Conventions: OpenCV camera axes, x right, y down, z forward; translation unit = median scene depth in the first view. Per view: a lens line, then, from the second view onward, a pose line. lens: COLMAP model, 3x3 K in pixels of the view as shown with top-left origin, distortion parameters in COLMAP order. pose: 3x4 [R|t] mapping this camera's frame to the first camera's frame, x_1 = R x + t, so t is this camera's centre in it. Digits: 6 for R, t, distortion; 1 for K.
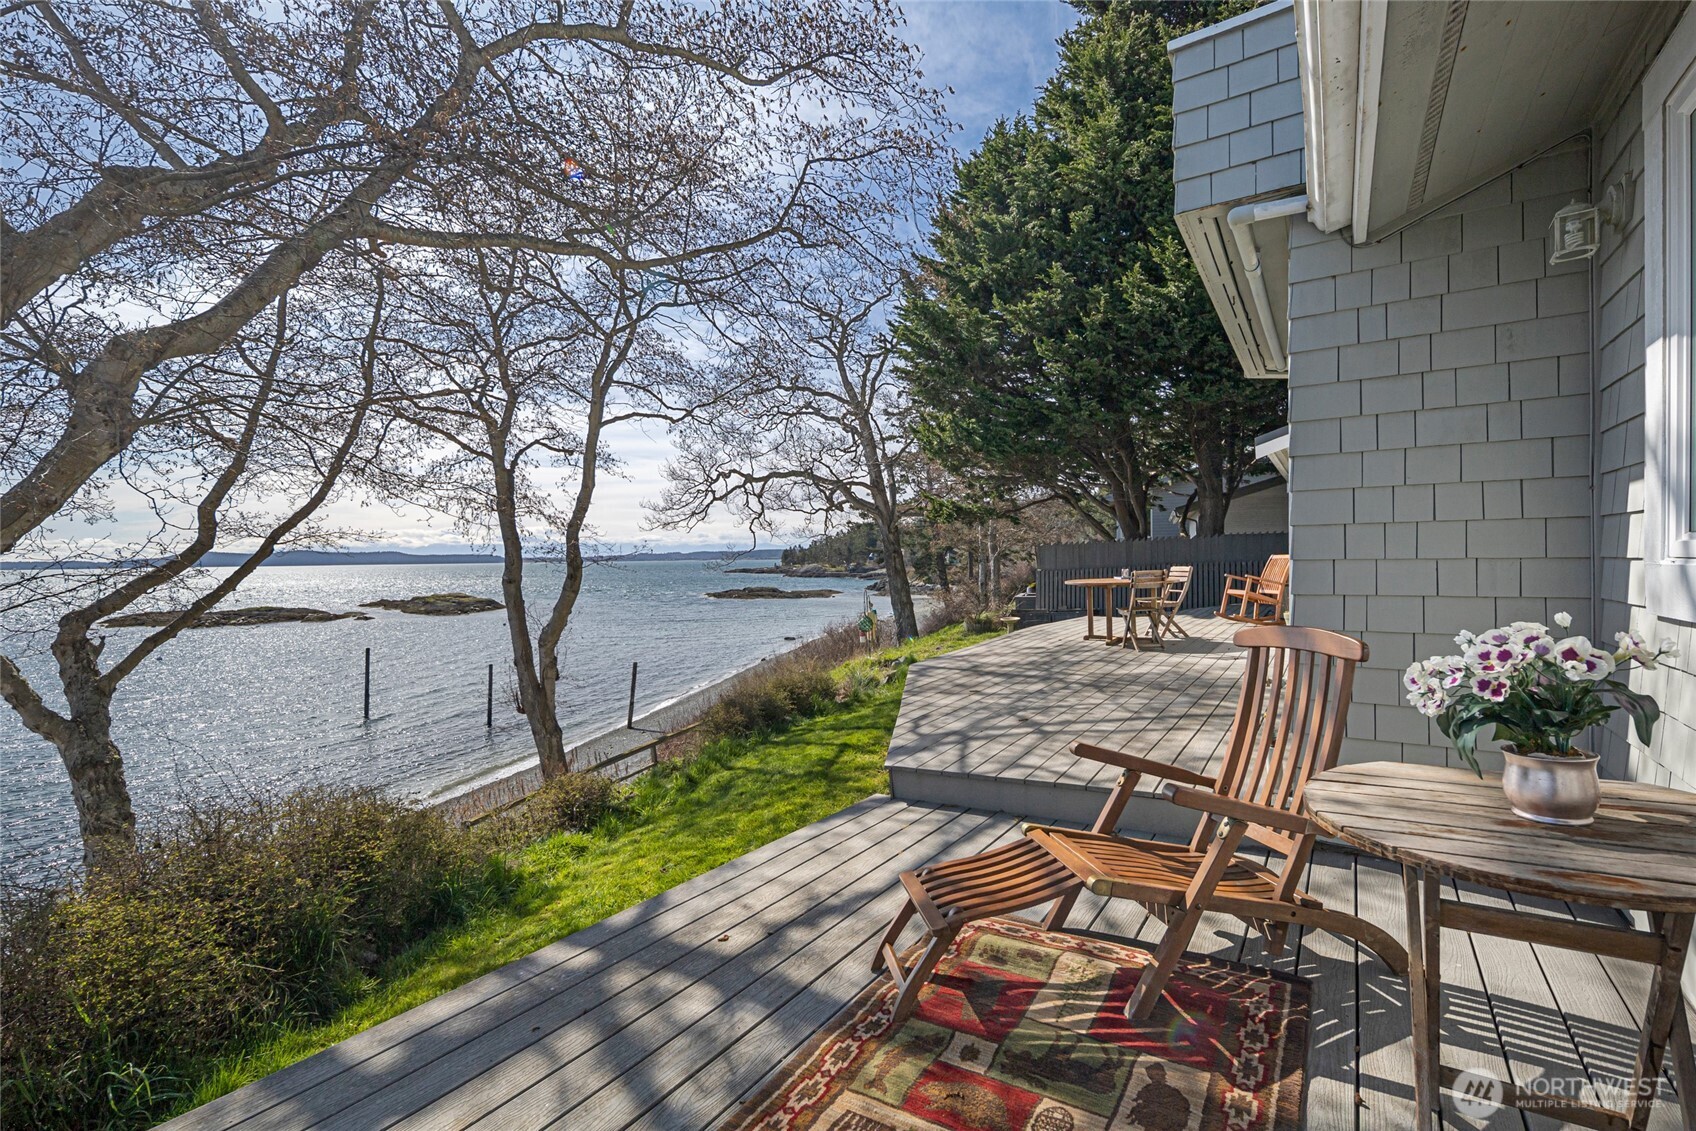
lens RADIAL K [[765.8, 0, 838.3], [0, 765.8, 562.4], [0, 0, 1]] dist [-0.003524, -0.000228]
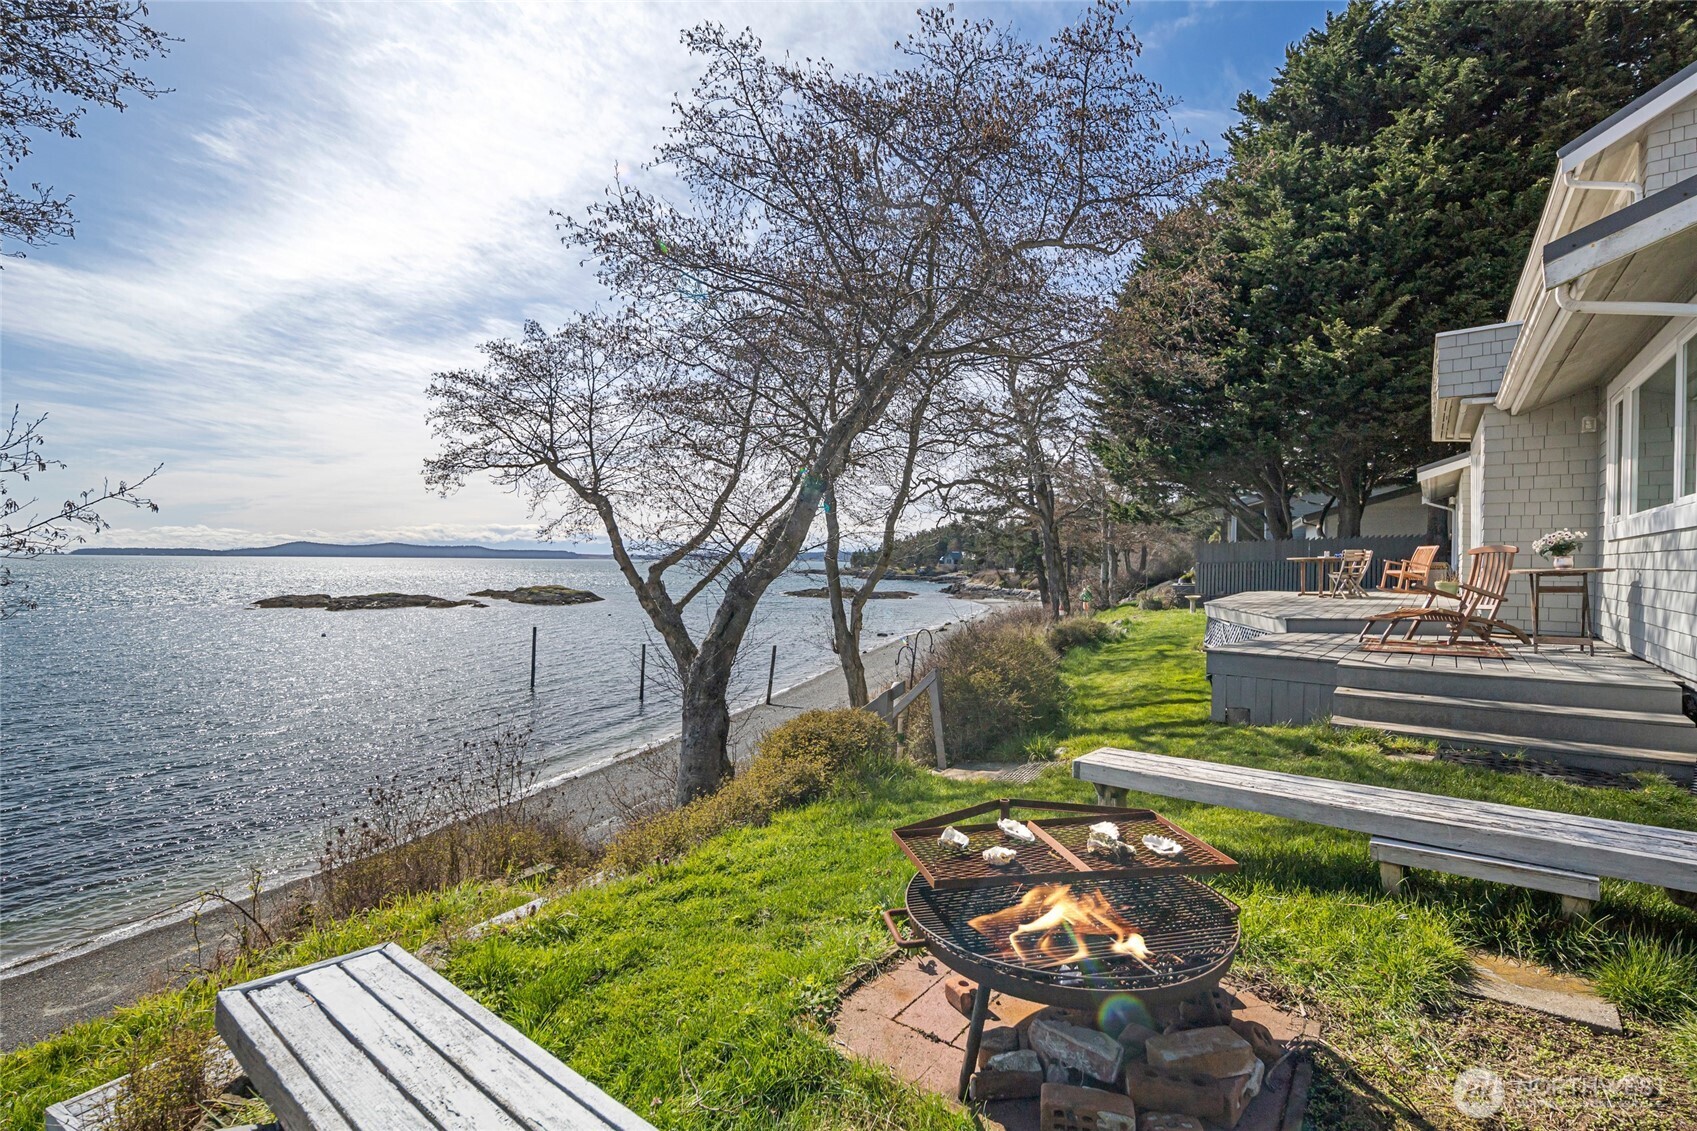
lens RADIAL K [[766.2, 0, 843.1], [0, 766.2, 568.8], [0, 0, 1]] dist [-0.003524, -0.000228]
pose [[0.997080, 0.023470, -0.072666, -0.227997], [-0.023177, 0.999720, 0.004869, 0.027379], [0.072759, -0.003171, 0.997344, -0.290041]]
